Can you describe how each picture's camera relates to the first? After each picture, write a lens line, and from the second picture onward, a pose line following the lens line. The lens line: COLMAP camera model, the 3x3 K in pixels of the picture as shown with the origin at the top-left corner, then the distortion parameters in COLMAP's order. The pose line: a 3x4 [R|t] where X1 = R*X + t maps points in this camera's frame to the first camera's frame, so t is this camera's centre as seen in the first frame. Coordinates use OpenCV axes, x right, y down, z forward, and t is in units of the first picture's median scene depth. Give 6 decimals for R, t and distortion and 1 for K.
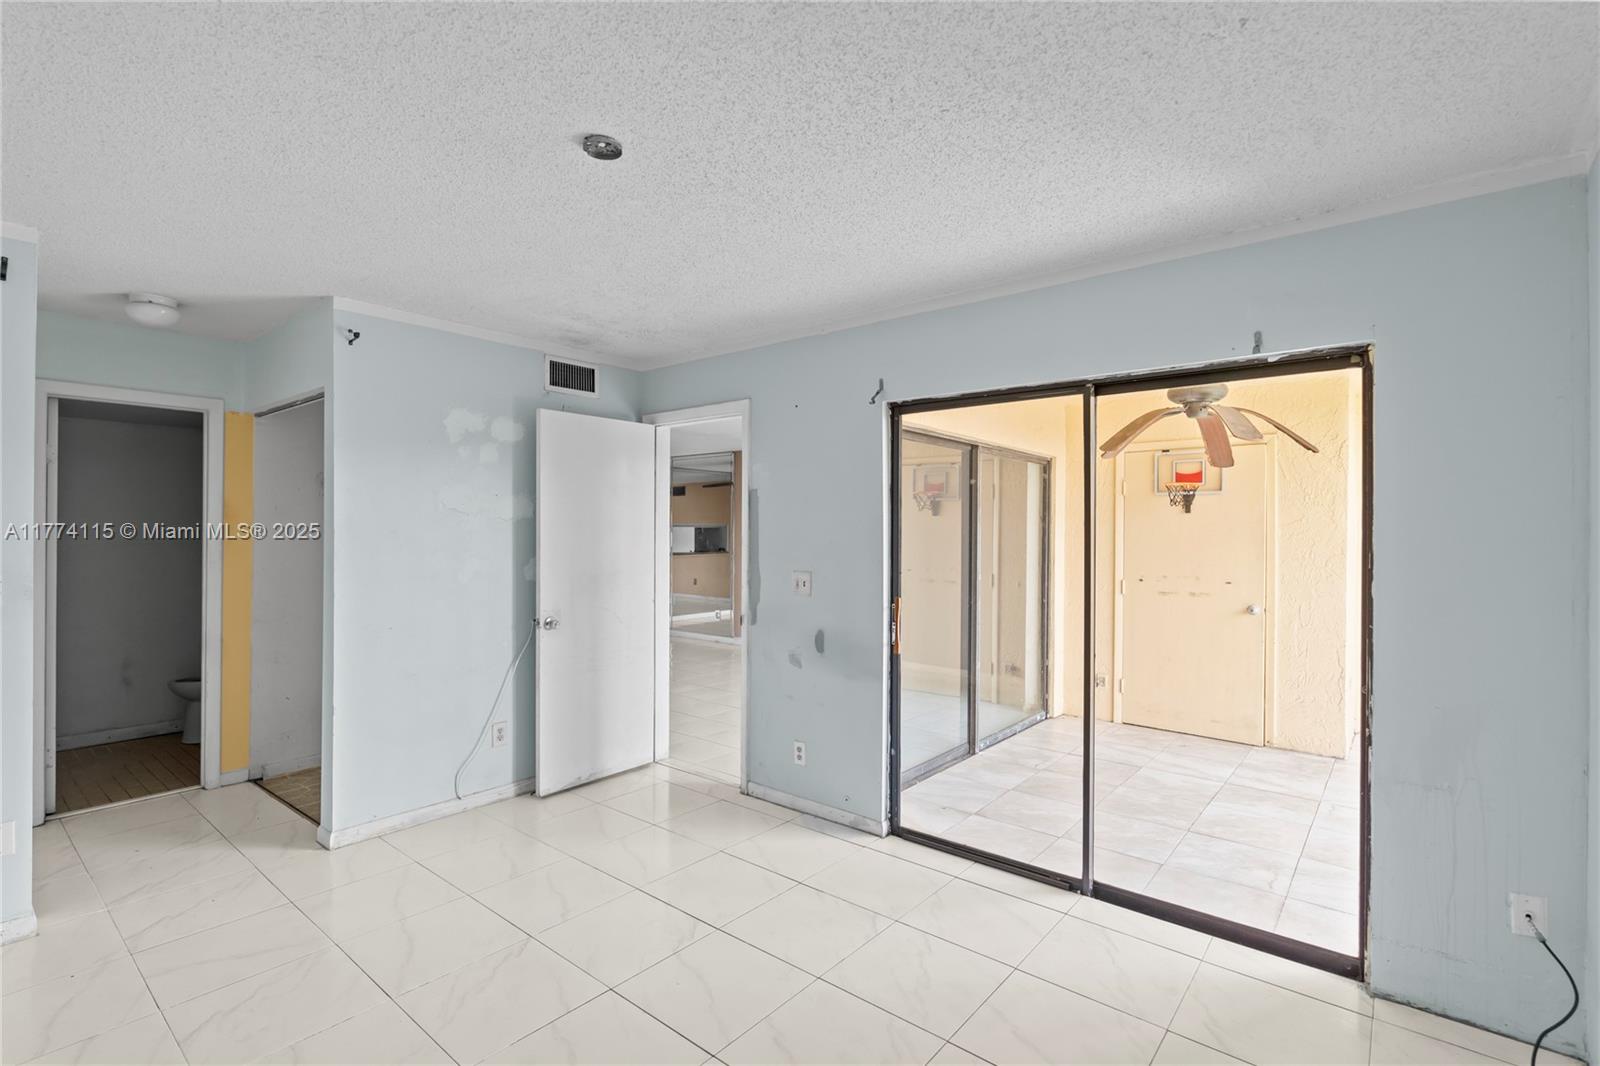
lens RADIAL K [[722.4, 0, 797.9], [0, 722.4, 533.9], [0, 0, 1]] dist [0.000028, 0.000805]
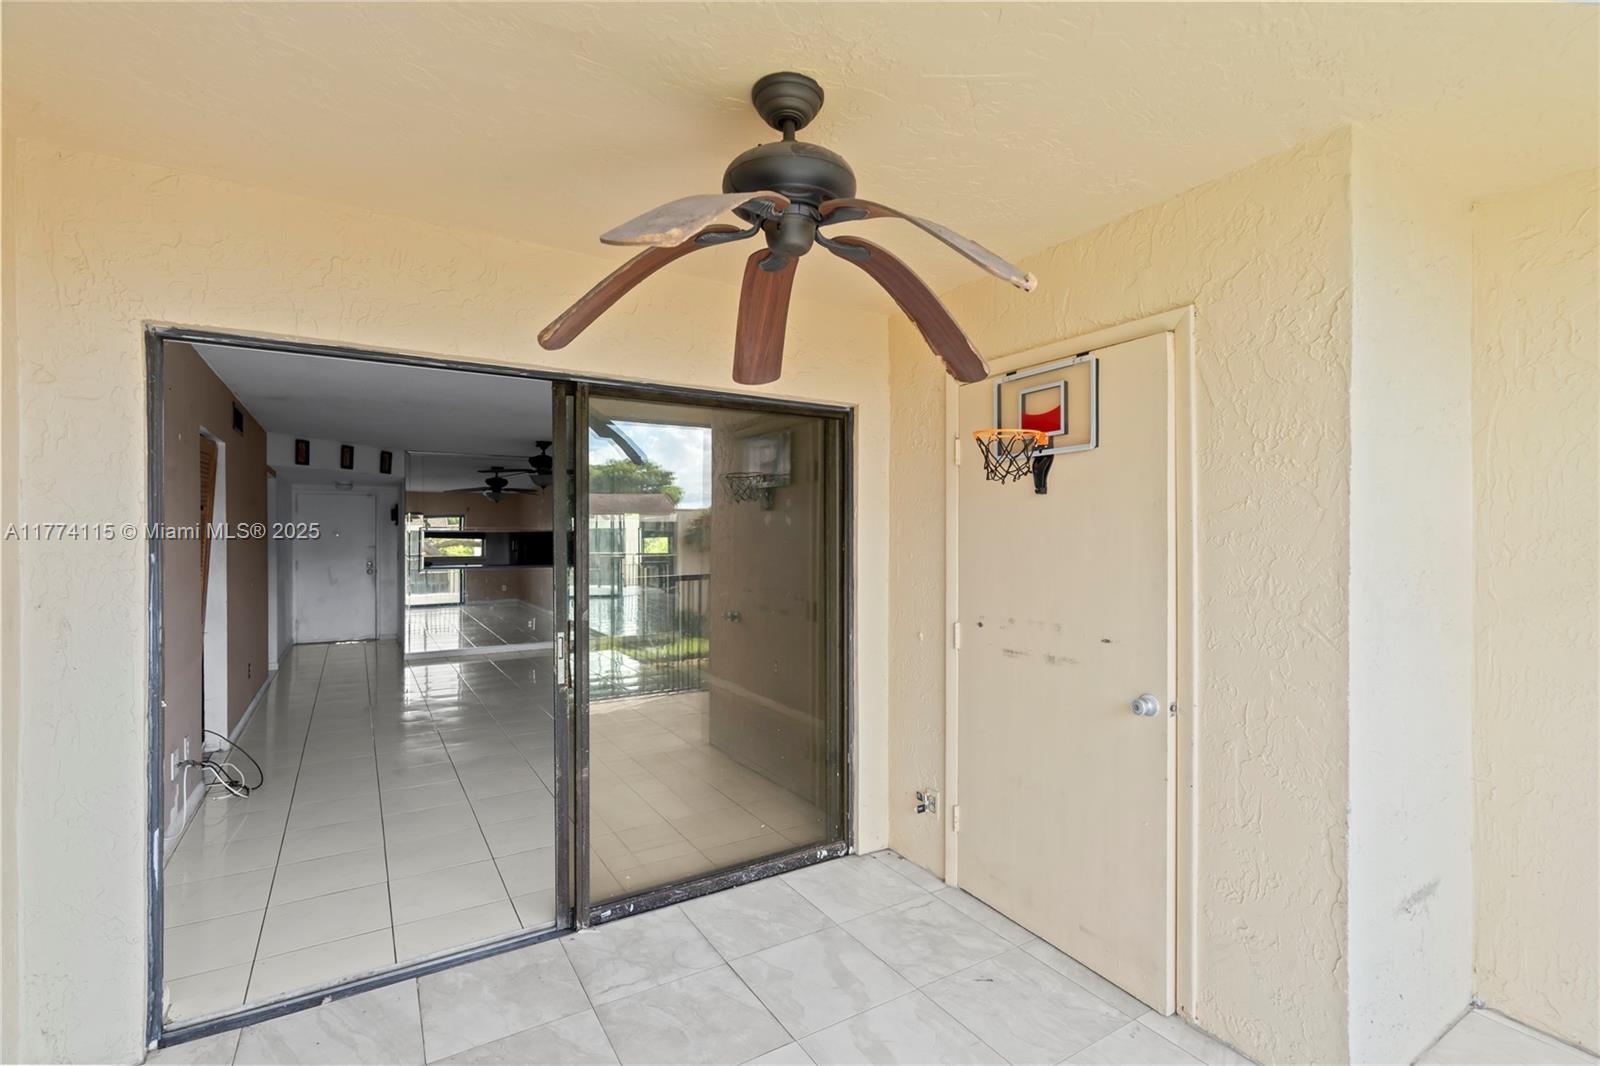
lens RADIAL K [[722.4, 0, 803.0], [0, 722.4, 531.2], [0, 0, 1]] dist [0.000028, 0.000805]
pose [[0.951181, -0.000866, -0.308633, 0.539343], [-0.000121, 0.999995, -0.003178, -0.001471], [0.308634, 0.003060, 0.951176, 0.484105]]
